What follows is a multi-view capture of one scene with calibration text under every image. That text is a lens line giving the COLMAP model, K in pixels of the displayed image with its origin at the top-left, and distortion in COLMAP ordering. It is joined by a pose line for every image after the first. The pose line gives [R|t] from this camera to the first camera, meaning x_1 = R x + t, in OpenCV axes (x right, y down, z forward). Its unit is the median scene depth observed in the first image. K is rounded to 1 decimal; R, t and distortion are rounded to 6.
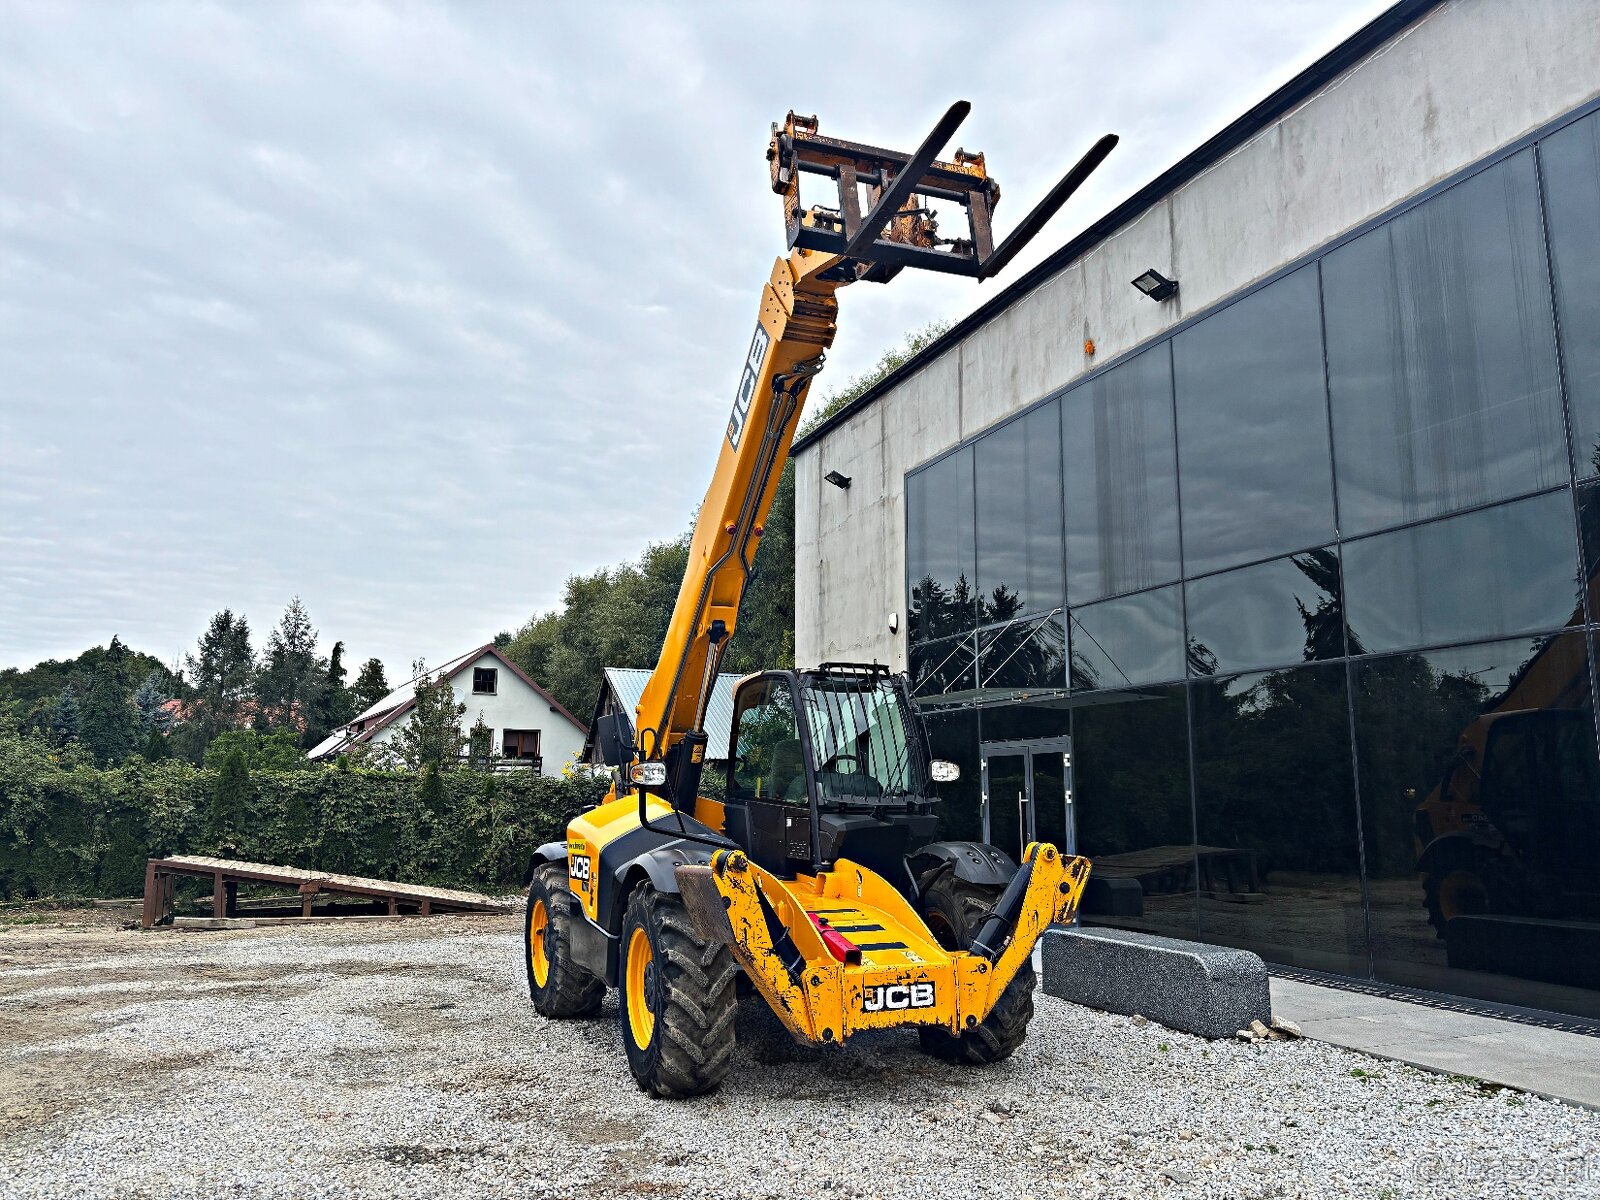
lens RADIAL K [[1199.9, 0, 800.0], [0, 1199.9, 600.0], [0, 0, 1]] dist [0.021523, -0.007386]
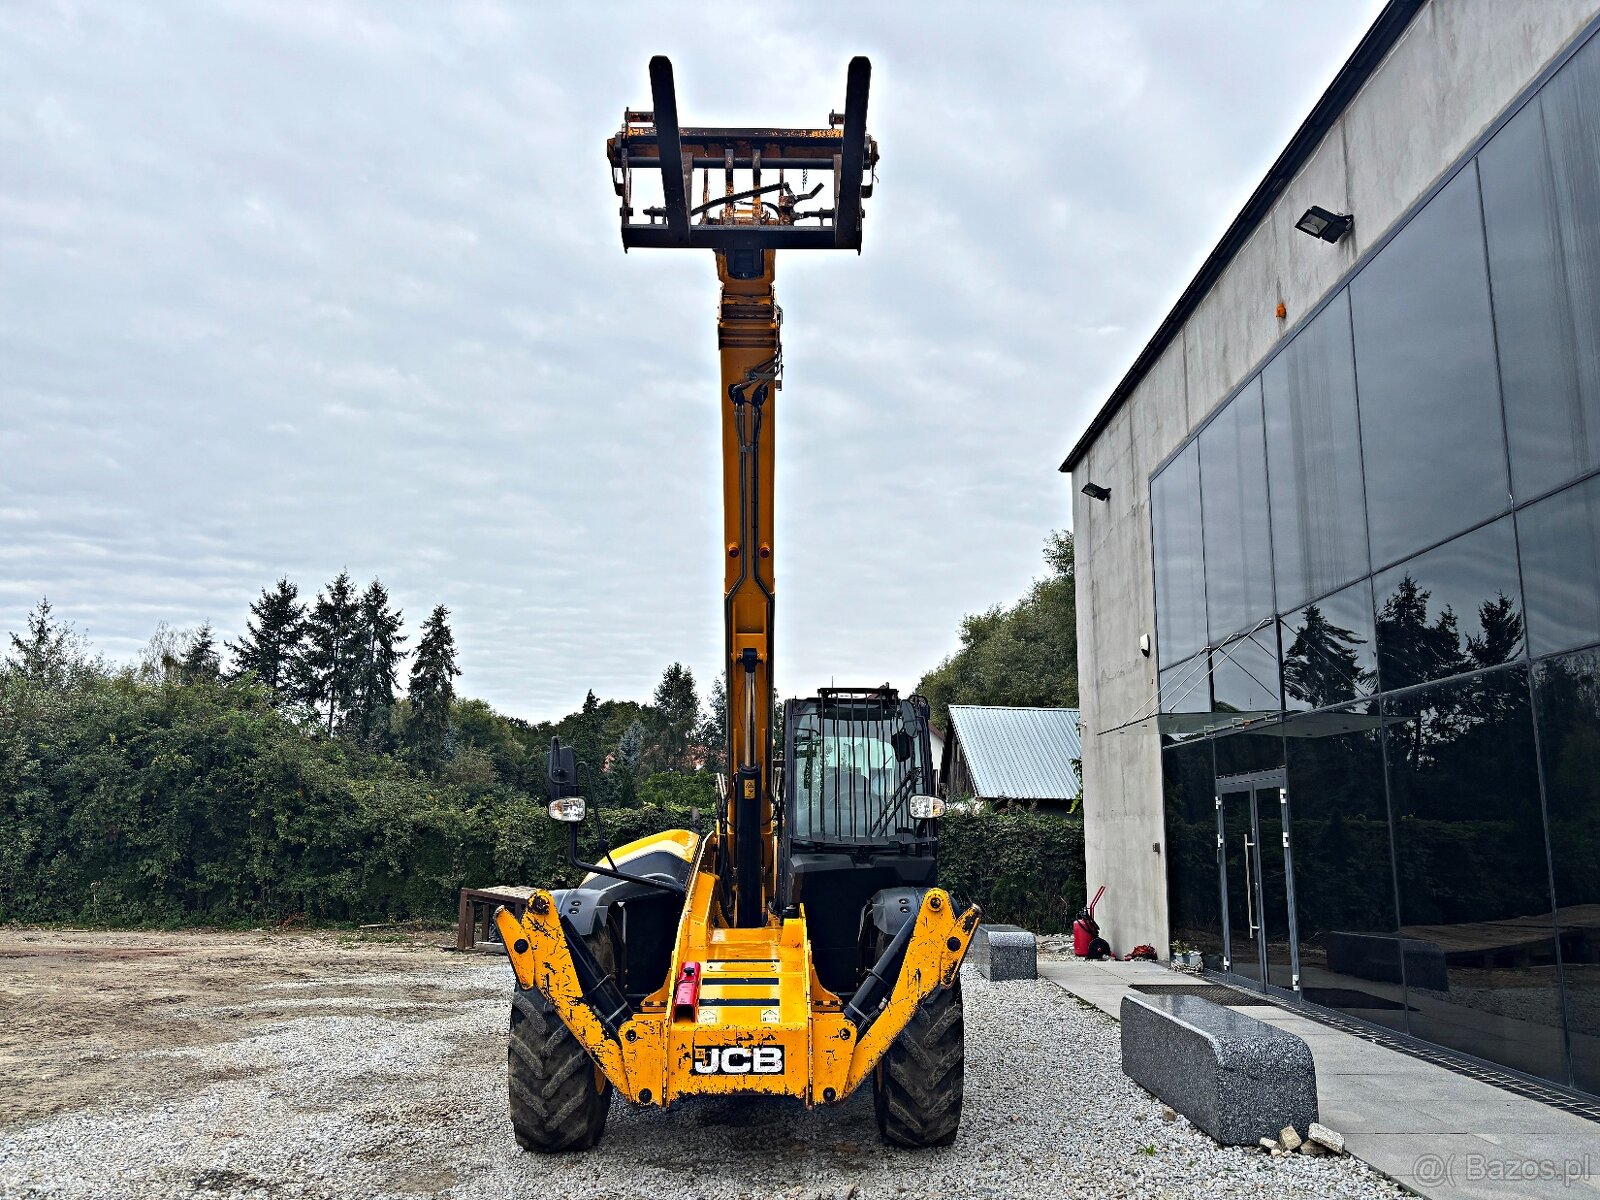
lens RADIAL K [[1206.6, 0, 802.7], [0, 1206.6, 597.6], [0, 0, 1]] dist [0.037475, -0.045948]
pose [[0.932285, -0.061302, -0.356494, 0.297575], [0.049050, 0.997857, -0.043318, 0.019245], [0.358385, 0.022899, 0.933293, 0.110819]]
